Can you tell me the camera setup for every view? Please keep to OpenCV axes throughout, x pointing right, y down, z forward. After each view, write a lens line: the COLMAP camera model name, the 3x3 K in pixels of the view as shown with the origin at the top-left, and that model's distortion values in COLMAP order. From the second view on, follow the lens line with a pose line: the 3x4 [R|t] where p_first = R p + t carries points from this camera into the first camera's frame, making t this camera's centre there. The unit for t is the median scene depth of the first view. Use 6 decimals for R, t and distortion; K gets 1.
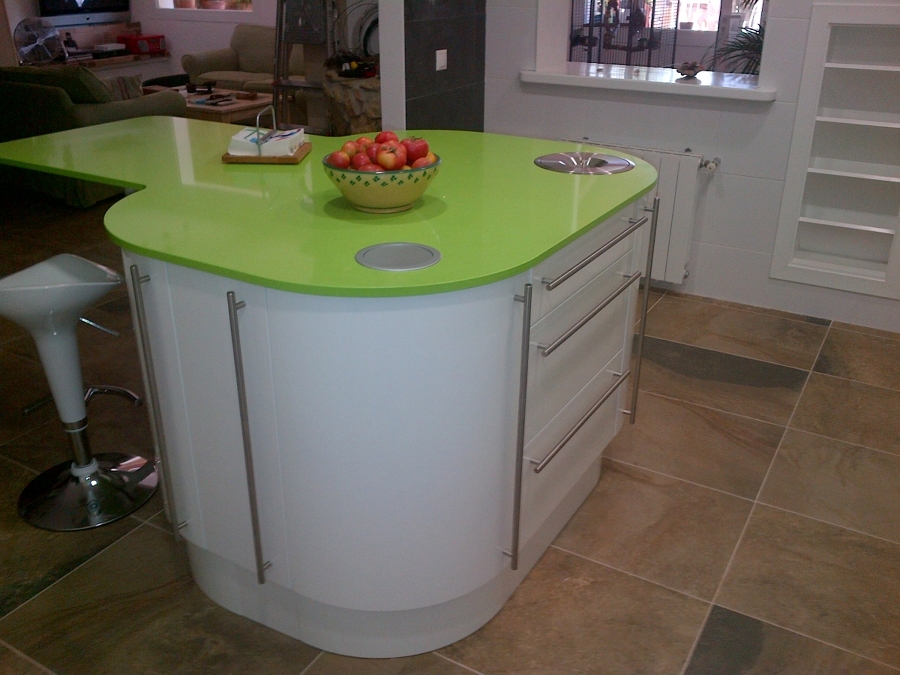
lens RADIAL K [[836.6, 0, 450.0], [0, 836.6, 337.5], [0, 0, 1]] dist [0.057161, -0.161265]
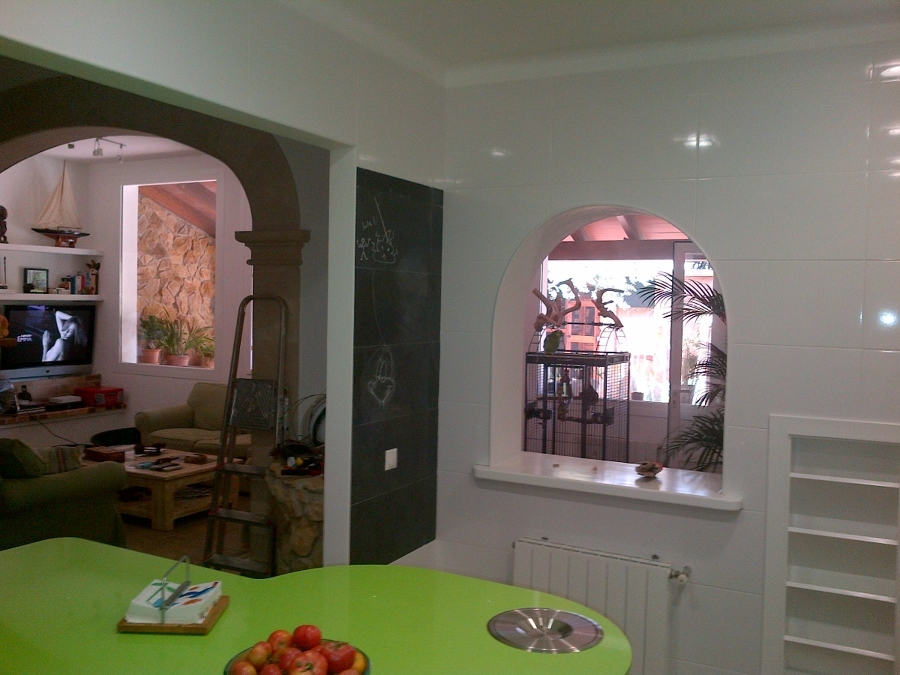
lens RADIAL K [[836.6, 0, 450.0], [0, 836.6, 337.5], [0, 0, 1]] dist [0.057161, -0.161265]
pose [[0.998968, 0.014713, 0.042968, 0.011875], [0.002073, 0.930314, -0.366757, -0.094325], [-0.045370, 0.366468, 0.929324, 0.052520]]
